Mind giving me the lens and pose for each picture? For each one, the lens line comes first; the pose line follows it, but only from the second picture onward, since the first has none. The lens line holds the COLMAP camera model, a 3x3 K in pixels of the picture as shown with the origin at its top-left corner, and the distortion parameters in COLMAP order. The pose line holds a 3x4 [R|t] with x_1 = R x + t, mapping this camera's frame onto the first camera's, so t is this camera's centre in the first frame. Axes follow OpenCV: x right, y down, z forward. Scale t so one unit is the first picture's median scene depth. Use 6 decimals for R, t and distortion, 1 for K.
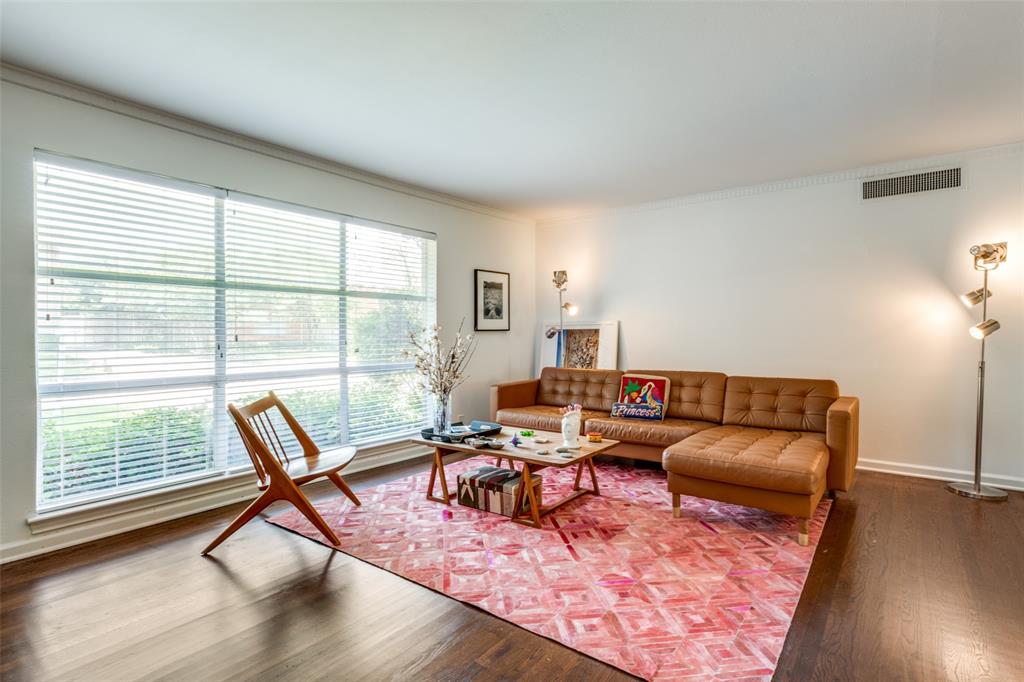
lens RADIAL K [[498.5, 0, 512.8], [0, 498.5, 339.9], [0, 0, 1]] dist [-0.000926, -0.000635]
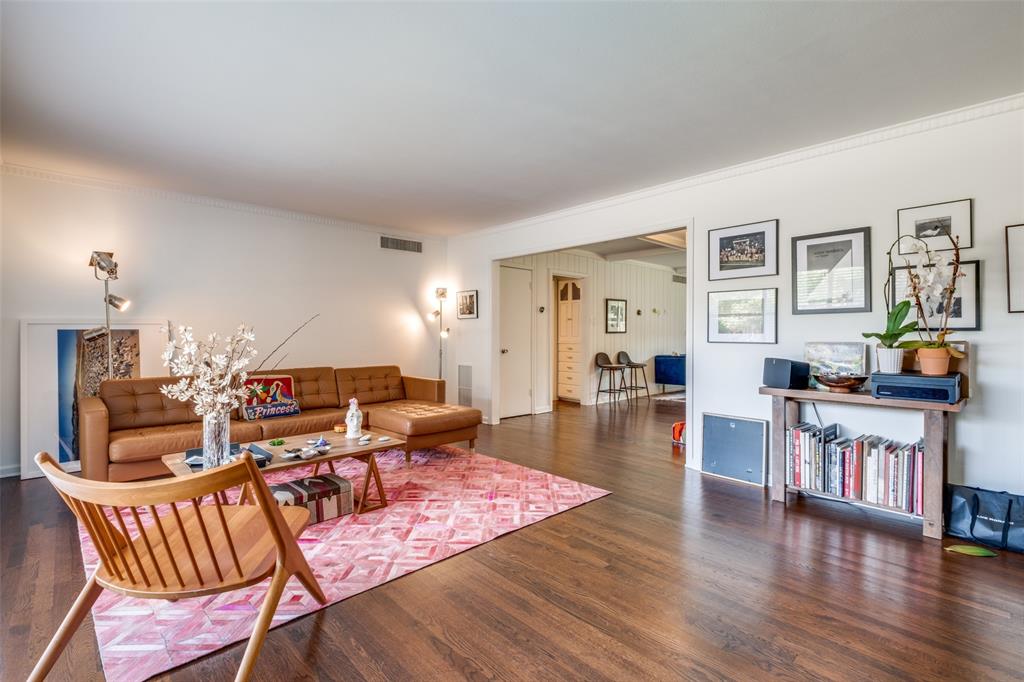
lens RADIAL K [[457.6, 0, 513.0], [0, 457.6, 337.6], [0, 0, 1]] dist [0.000656, -0.000014]
pose [[0.183940, -0.004475, 0.982927, -0.666680], [0.013520, 0.999907, 0.002022, -0.002737], [-0.982844, 0.012918, 0.183983, 0.378815]]
